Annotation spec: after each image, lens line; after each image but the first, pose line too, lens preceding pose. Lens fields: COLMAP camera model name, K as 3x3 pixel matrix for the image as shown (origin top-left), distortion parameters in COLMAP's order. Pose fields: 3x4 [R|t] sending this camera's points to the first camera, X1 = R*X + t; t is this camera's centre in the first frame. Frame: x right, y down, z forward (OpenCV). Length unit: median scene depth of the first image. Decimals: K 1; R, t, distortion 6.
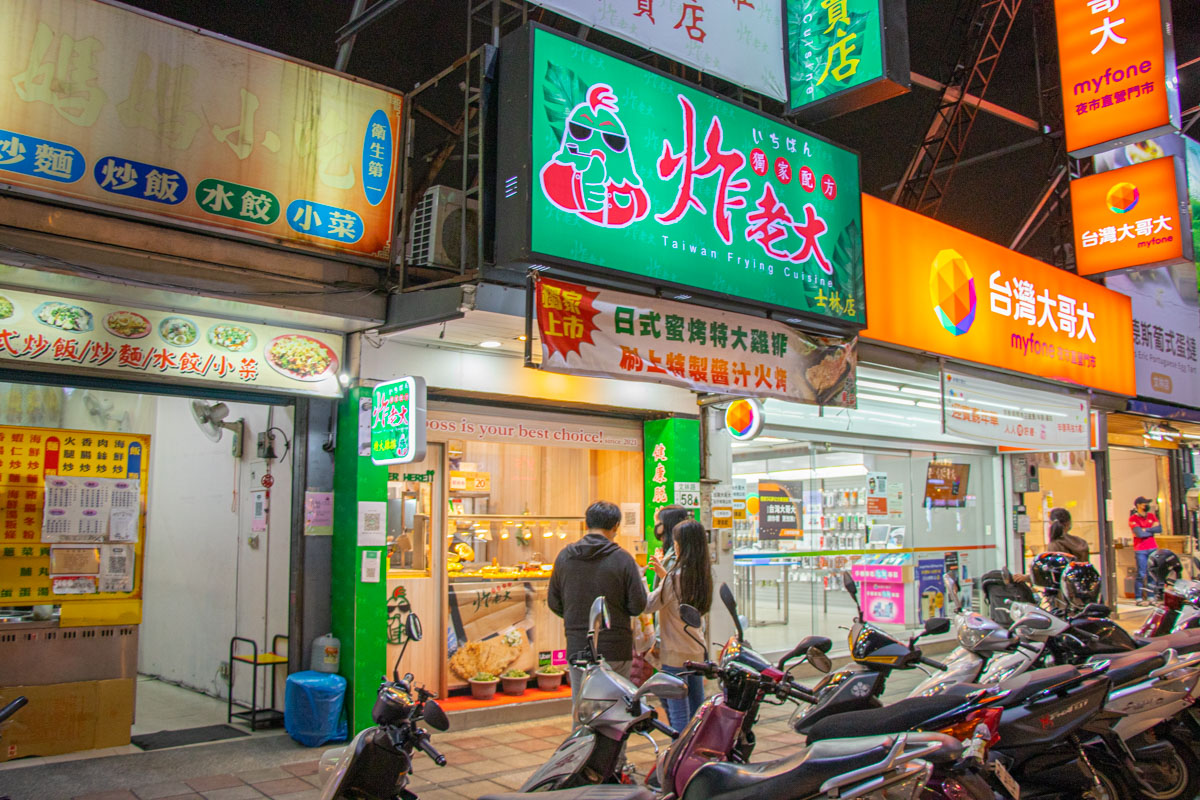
lens RADIAL K [[1005.1, 0, 598.7], [0, 1005.1, 409.2], [0, 0, 1]] dist [-0.158054, 0.106074]
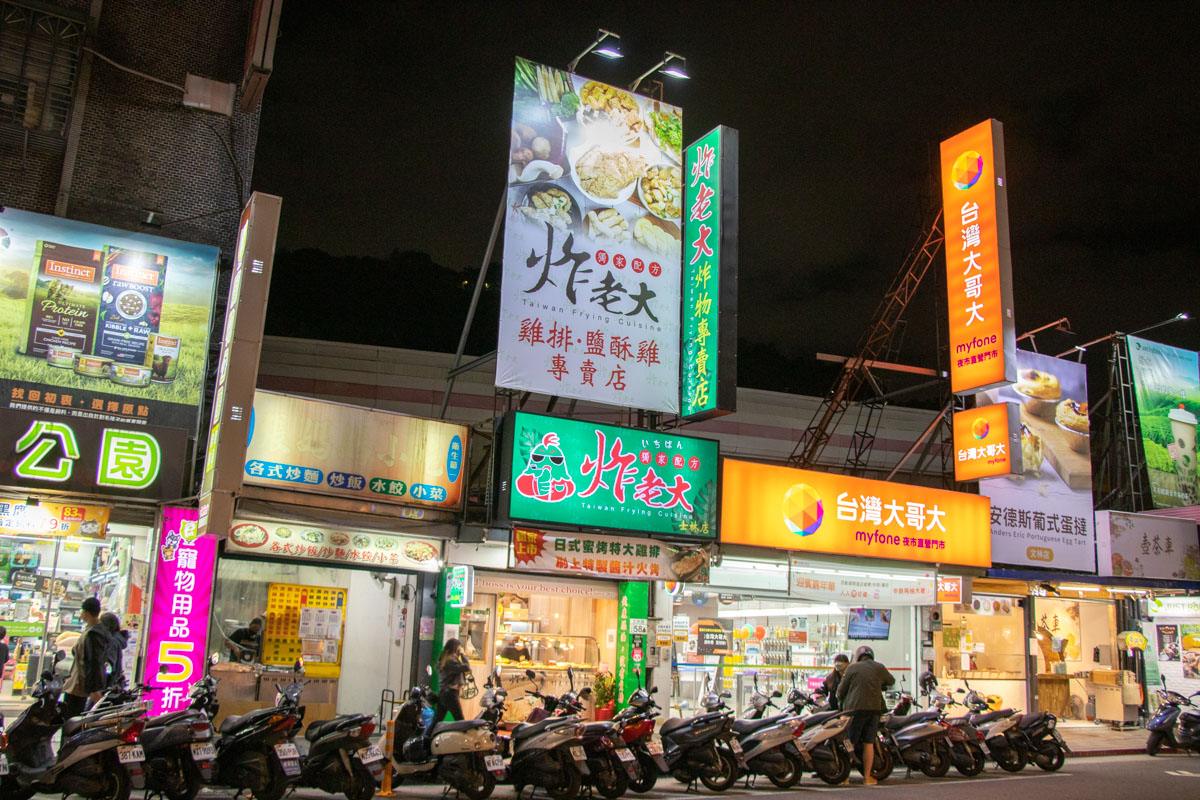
lens RADIAL K [[1114.6, 0, 610.7], [0, 1114.6, 406.8], [0, 0, 1]] dist [-0.129771, 0.000000]
pose [[0.979353, 0.000004, -0.202158, 0.522868], [-0.018985, 0.995583, -0.091950, -0.141130], [0.201265, 0.093889, 0.975027, -1.125217]]
